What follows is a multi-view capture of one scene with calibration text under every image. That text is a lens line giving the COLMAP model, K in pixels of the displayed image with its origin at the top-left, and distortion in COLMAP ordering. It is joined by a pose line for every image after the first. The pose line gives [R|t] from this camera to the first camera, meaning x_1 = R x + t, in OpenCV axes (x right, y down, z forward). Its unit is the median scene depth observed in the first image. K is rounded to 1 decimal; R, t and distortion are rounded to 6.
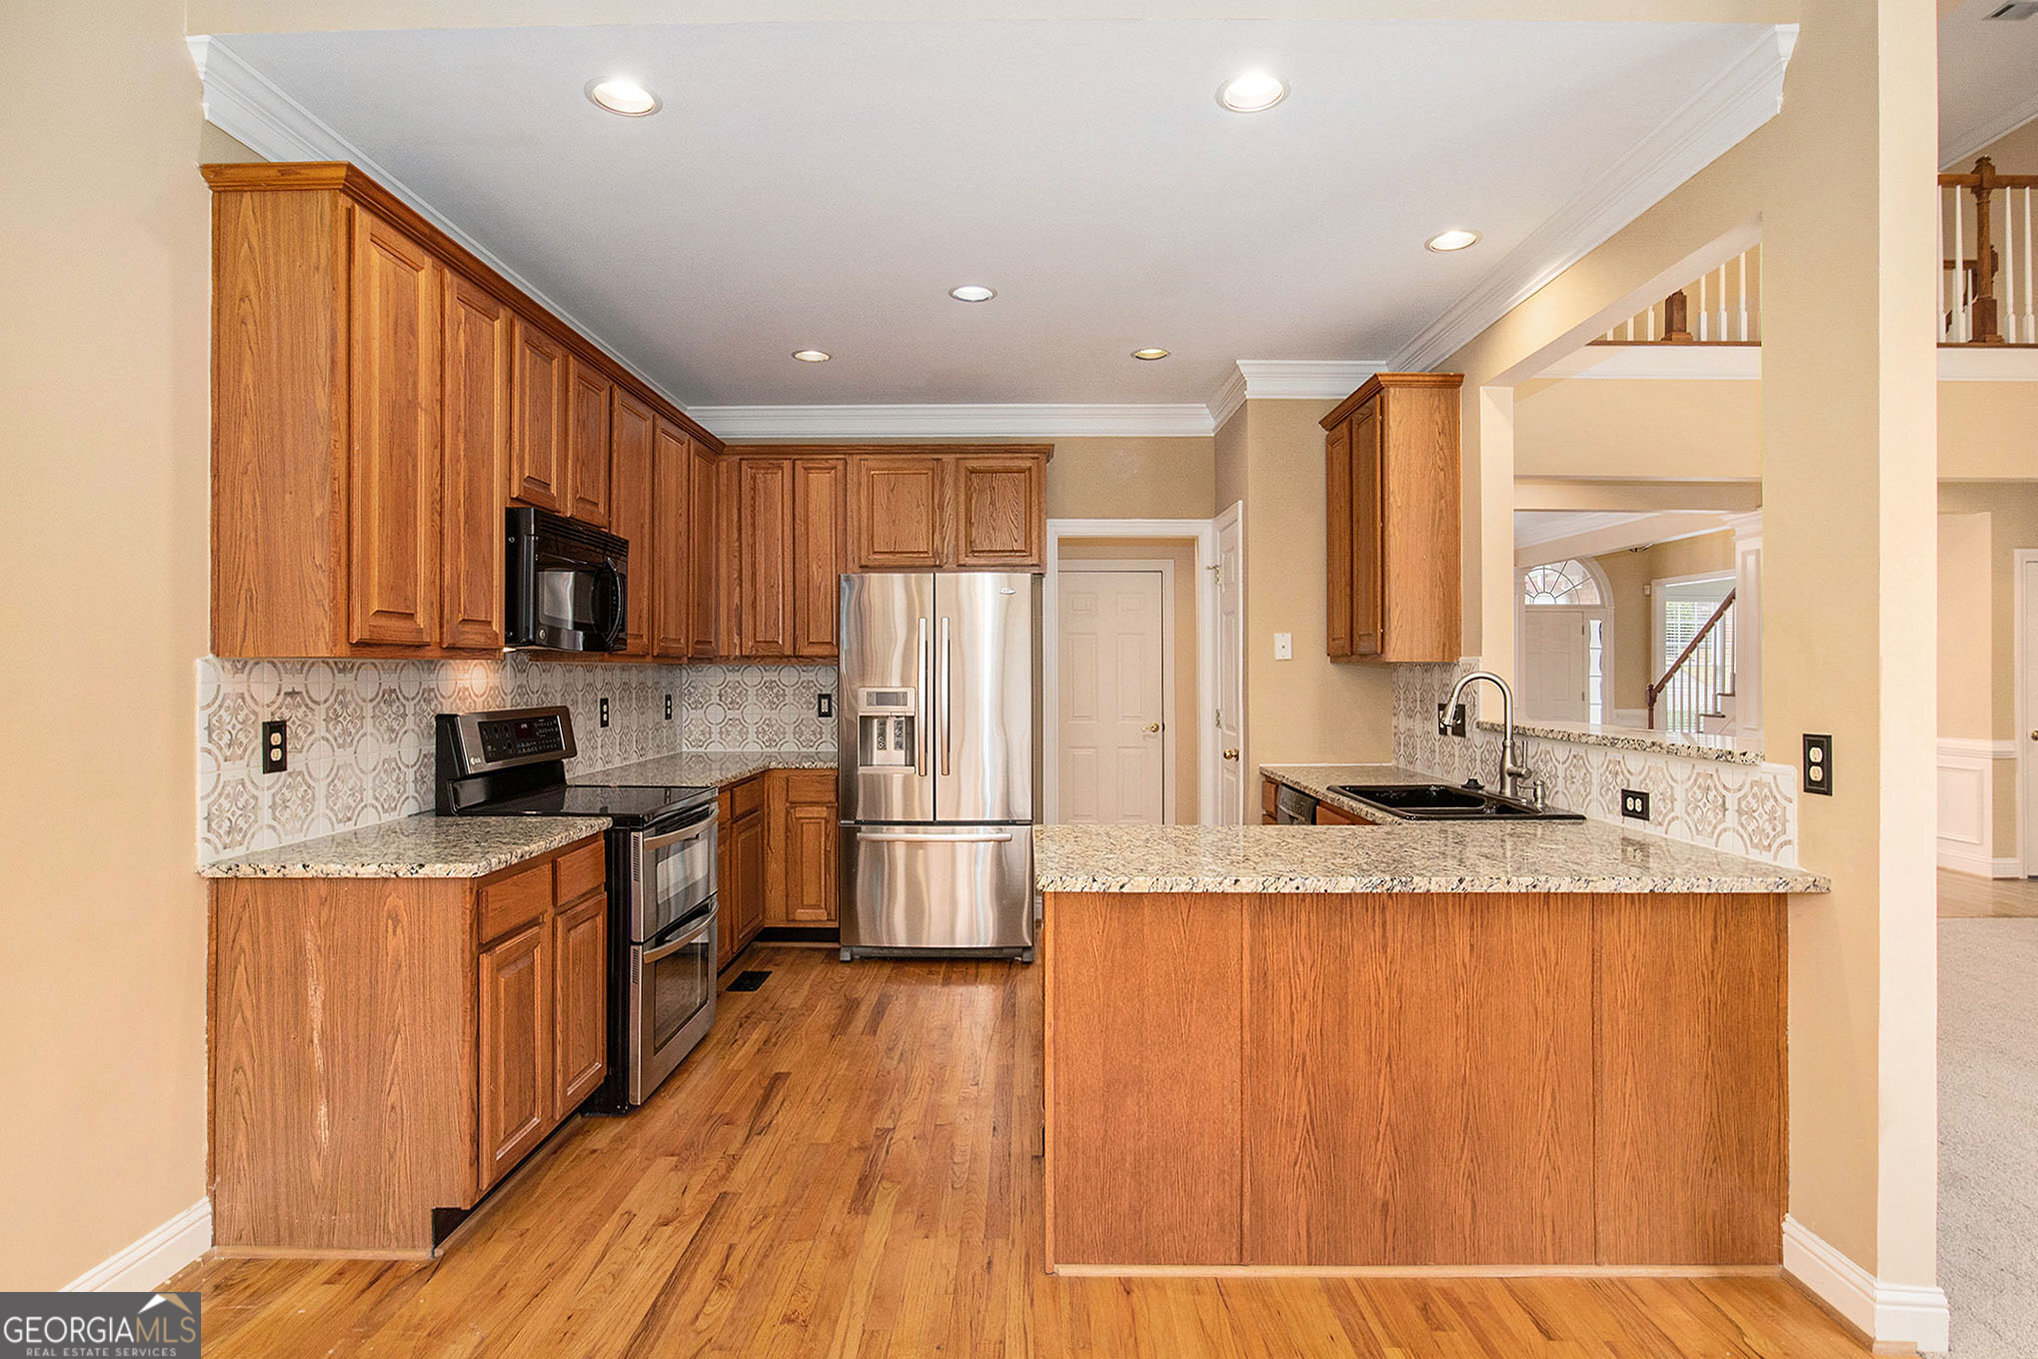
lens RADIAL K [[1052.0, 0, 1023.3], [0, 1052.0, 680.0], [0, 0, 1]] dist [-0.015191, 0.005287]
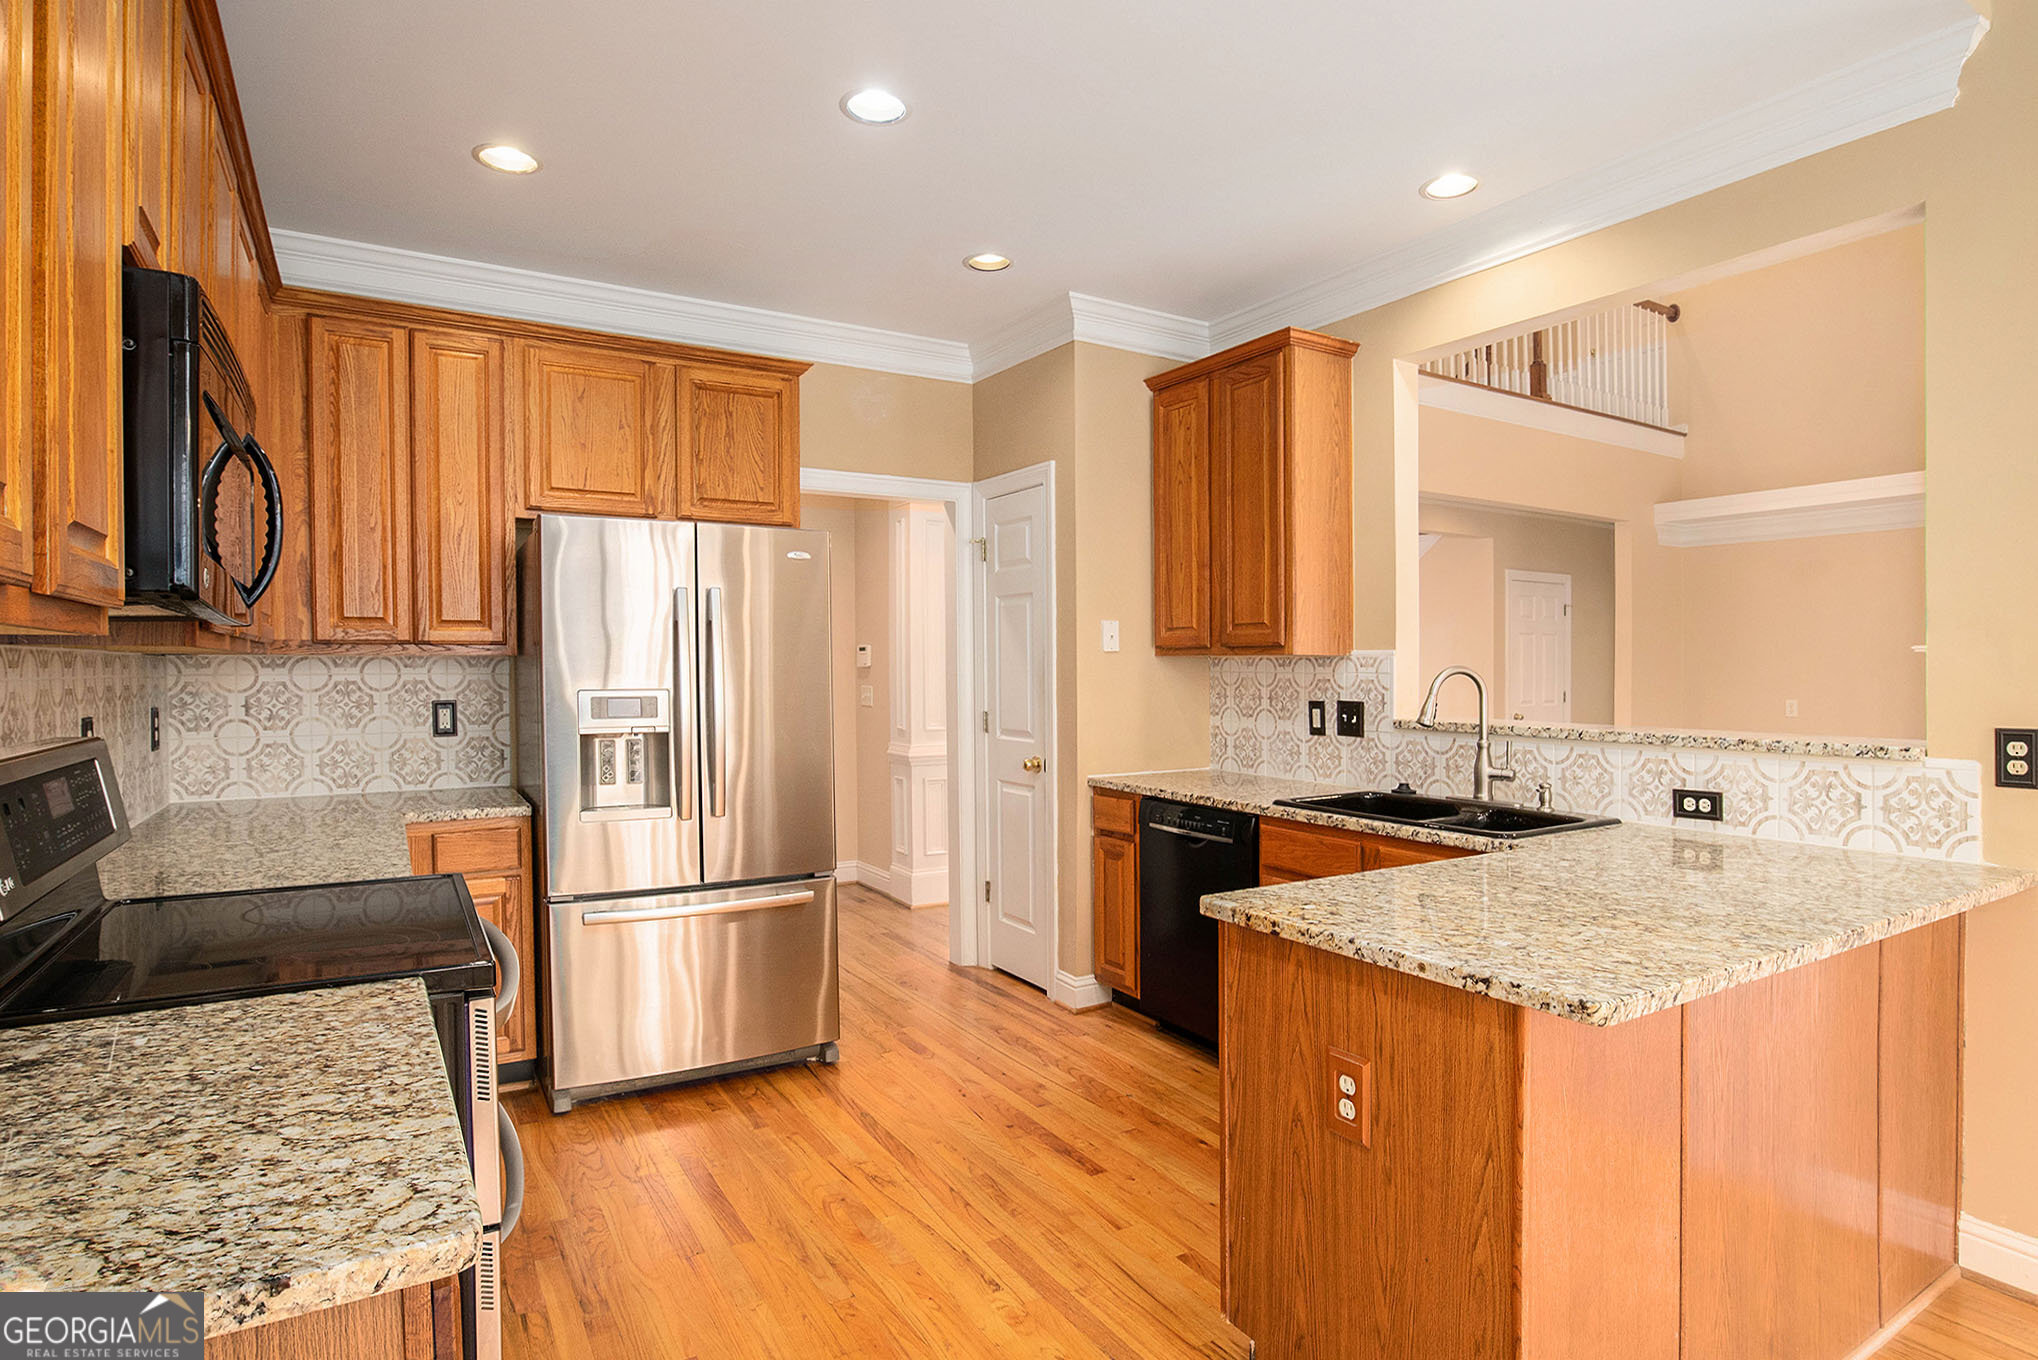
lens RADIAL K [[1052.0, 0, 995.7], [0, 1052.0, 684.5], [0, 0, 1]] dist [-0.015191, 0.005287]
pose [[0.852392, -0.008842, 0.522829, -0.276896], [0.004536, 0.999944, 0.009515, -0.001863], [-0.522884, -0.005739, 0.852384, 0.312392]]
